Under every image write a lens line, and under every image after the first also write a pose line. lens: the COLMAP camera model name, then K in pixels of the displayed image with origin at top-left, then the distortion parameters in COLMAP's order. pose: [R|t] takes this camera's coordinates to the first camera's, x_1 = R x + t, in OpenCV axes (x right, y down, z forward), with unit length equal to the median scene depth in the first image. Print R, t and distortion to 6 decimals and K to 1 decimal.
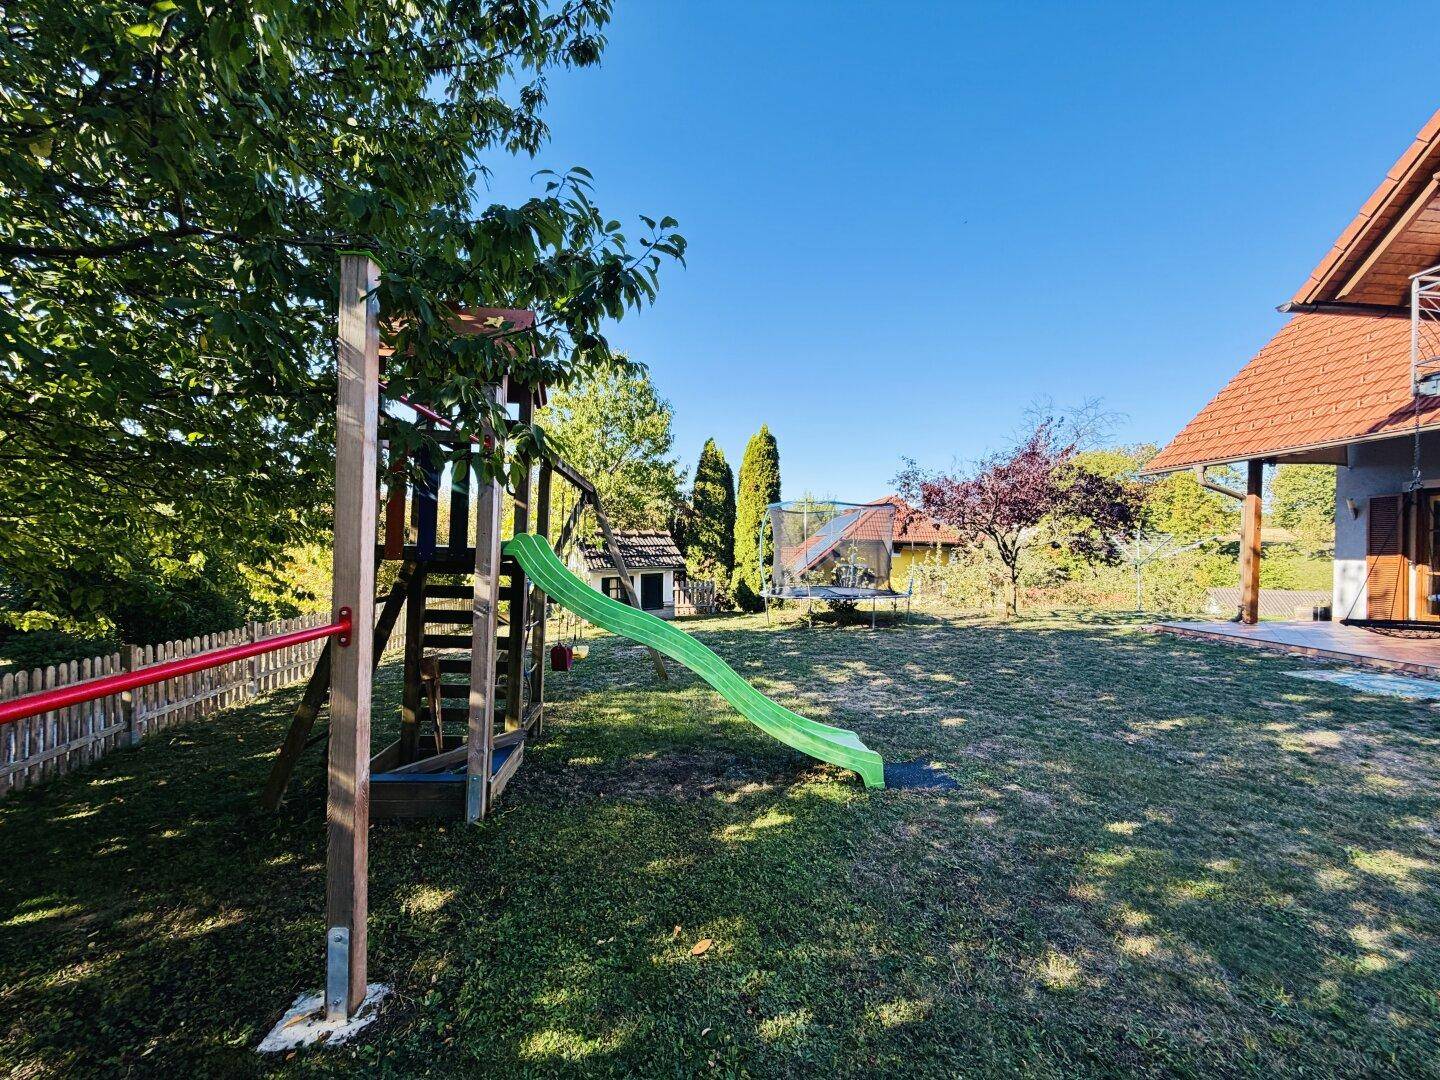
lens RADIAL K [[573.1, 0, 716.3], [0, 573.1, 540.8], [0, 0, 1]] dist [-0.000372, 0.000280]
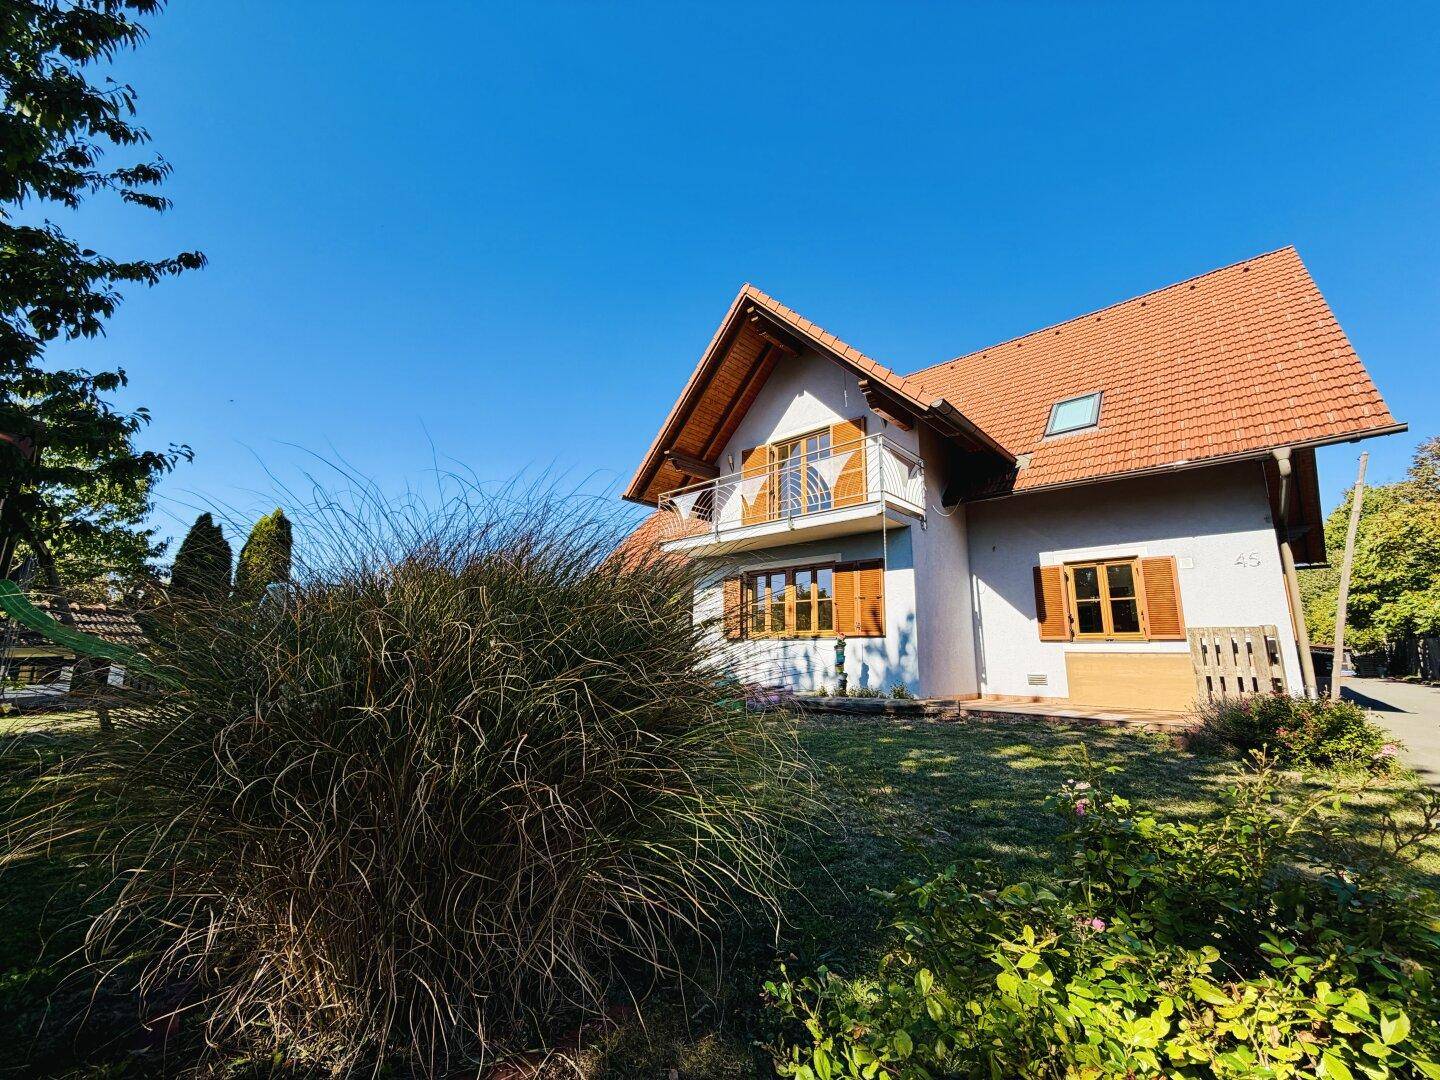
lens RADIAL K [[573.1, 0, 716.5], [0, 573.1, 544.2], [0, 0, 1]] dist [-0.000372, 0.000280]
pose [[0.747377, 0.114525, 0.654455, 0.006096], [-0.006091, 0.986171, -0.165617, 0.026833], [-0.664372, 0.119792, 0.737740, -0.281151]]
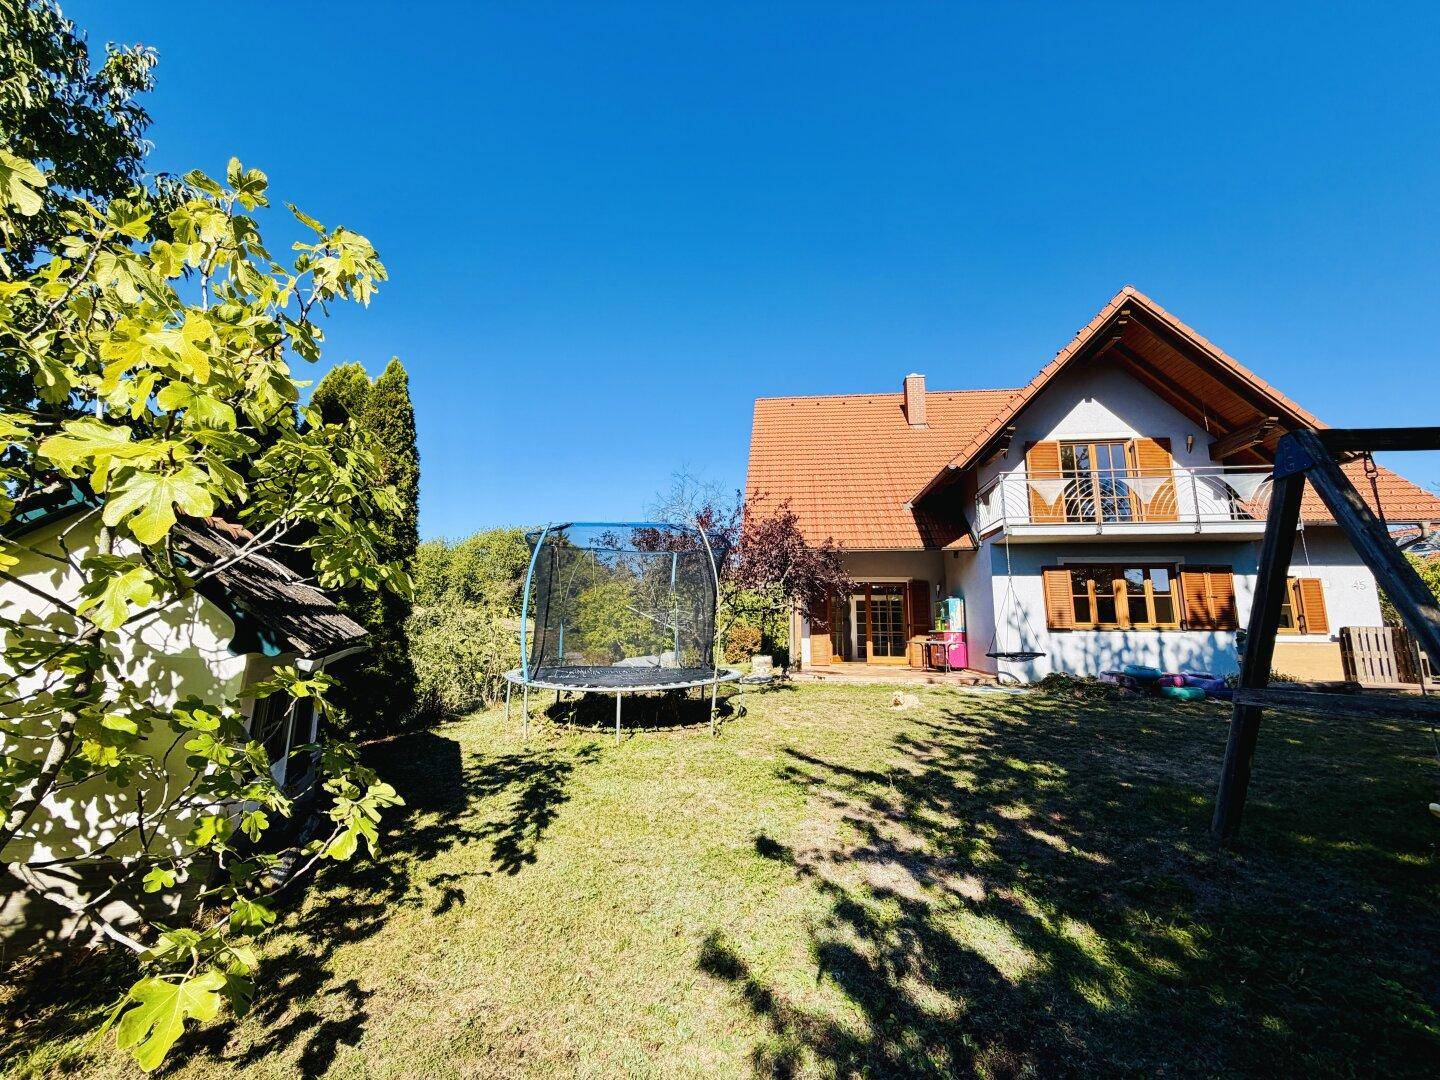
lens RADIAL K [[573.1, 0, 716.7], [0, 573.1, 546.0], [0, 0, 1]] dist [-0.000372, 0.000280]
pose [[0.210980, 0.135402, 0.968067, -0.348337], [-0.020596, 0.990756, -0.134087, 0.026767], [-0.977273, 0.008352, 0.211818, 0.641542]]
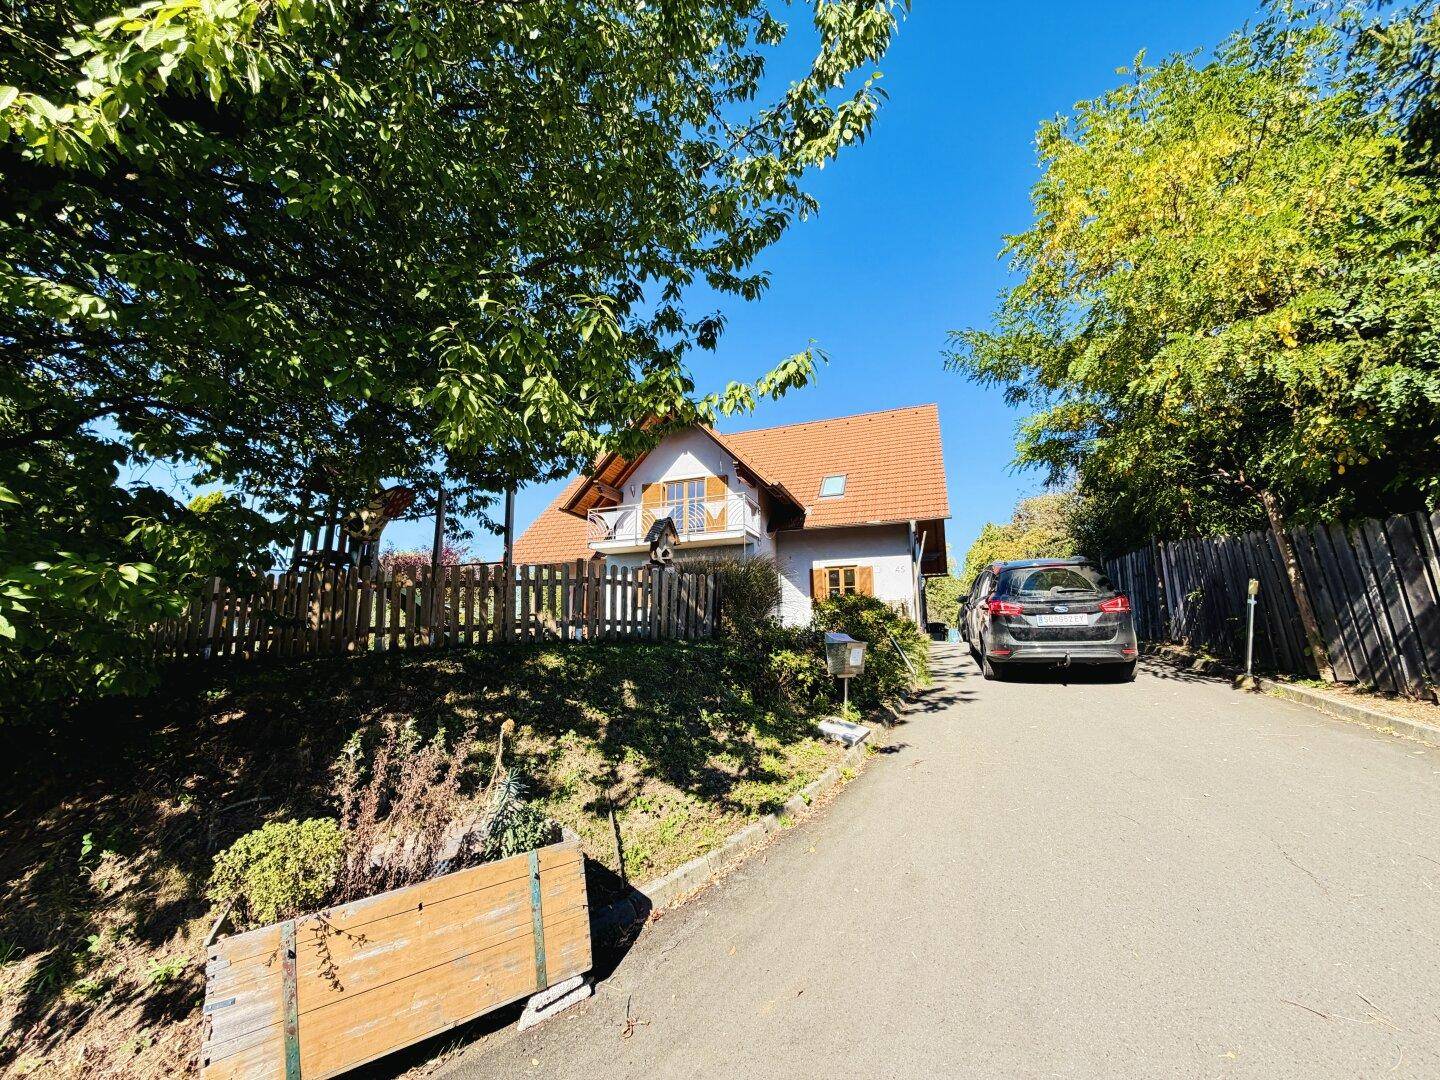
lens RADIAL K [[573.1, 0, 710.8], [0, 573.1, 548.6], [0, 0, 1]] dist [-0.000372, 0.000280]
pose [[0.456585, 0.145262, 0.877741, -0.497094], [-0.003560, 0.986871, -0.161471, 0.102214], [-0.889673, 0.070601, 0.451108, -0.408038]]
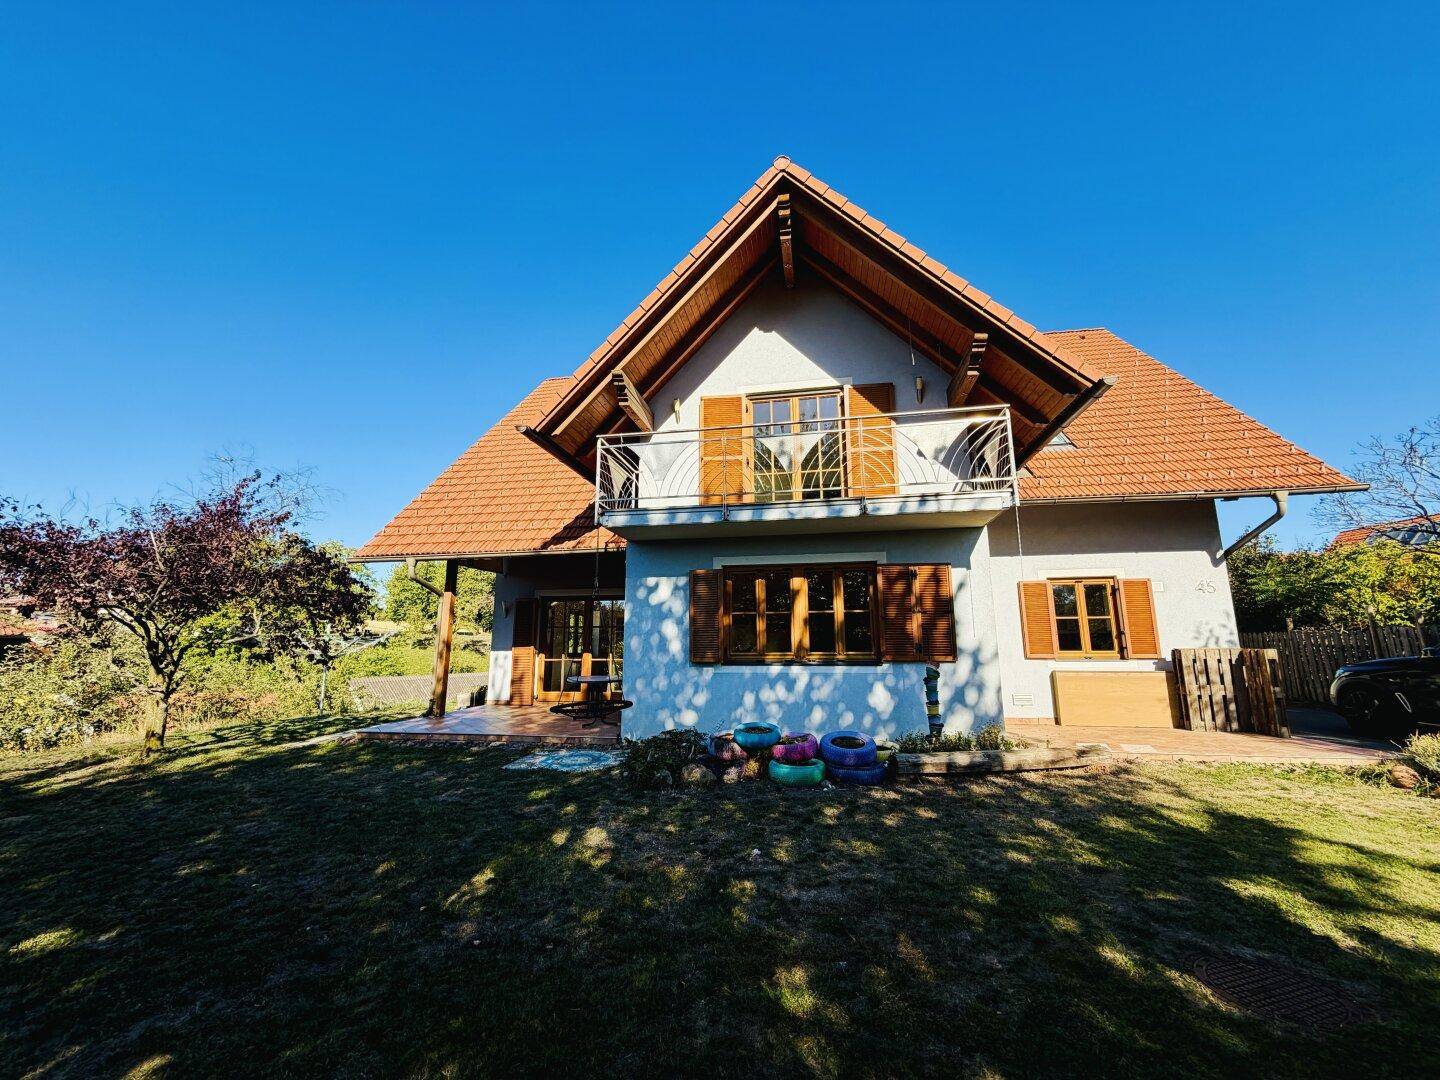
lens RADIAL K [[573.1, 0, 716.5], [0, 573.1, 543.9], [0, 0, 1]] dist [-0.000372, 0.000280]
pose [[0.264814, 0.149157, 0.952694, 0.023853], [-0.003496, 0.988107, -0.153730, -0.004254], [-0.964293, 0.037379, 0.262186, 0.165702]]
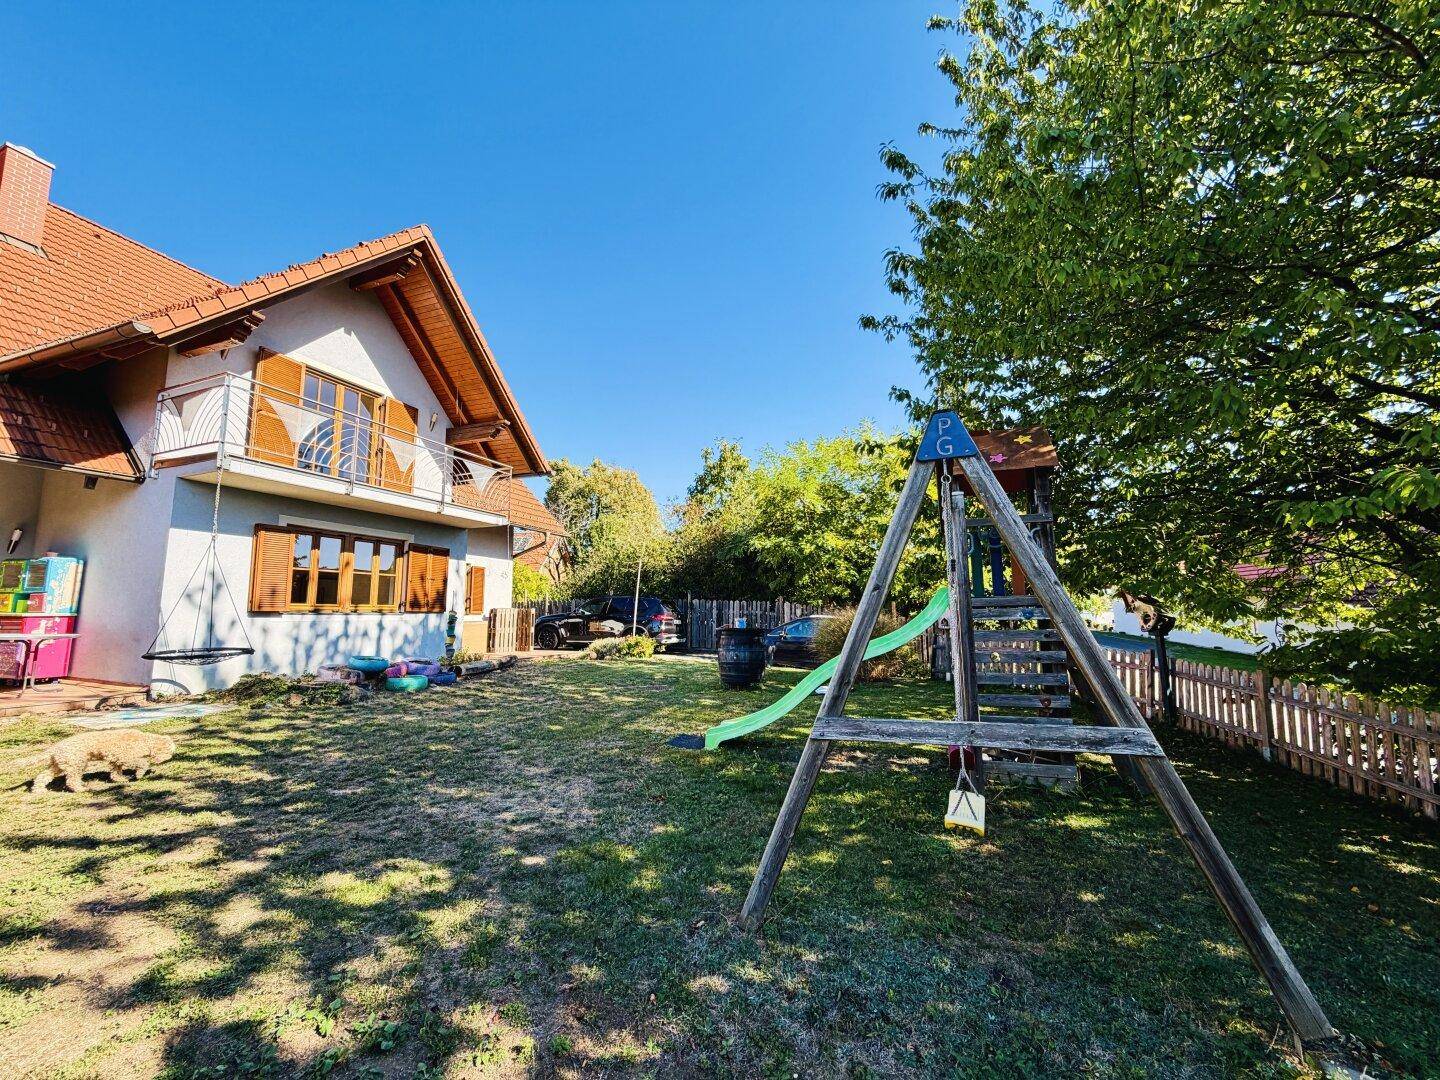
lens RADIAL K [[573.1, 0, 716.7], [0, 573.1, 543.9], [0, 0, 1]] dist [-0.000372, 0.000280]
pose [[-0.891832, 0.035989, 0.450932, -0.122282], [-0.024439, 0.991541, -0.127470, 0.018678], [-0.451705, -0.124702, -0.883409, 0.661875]]
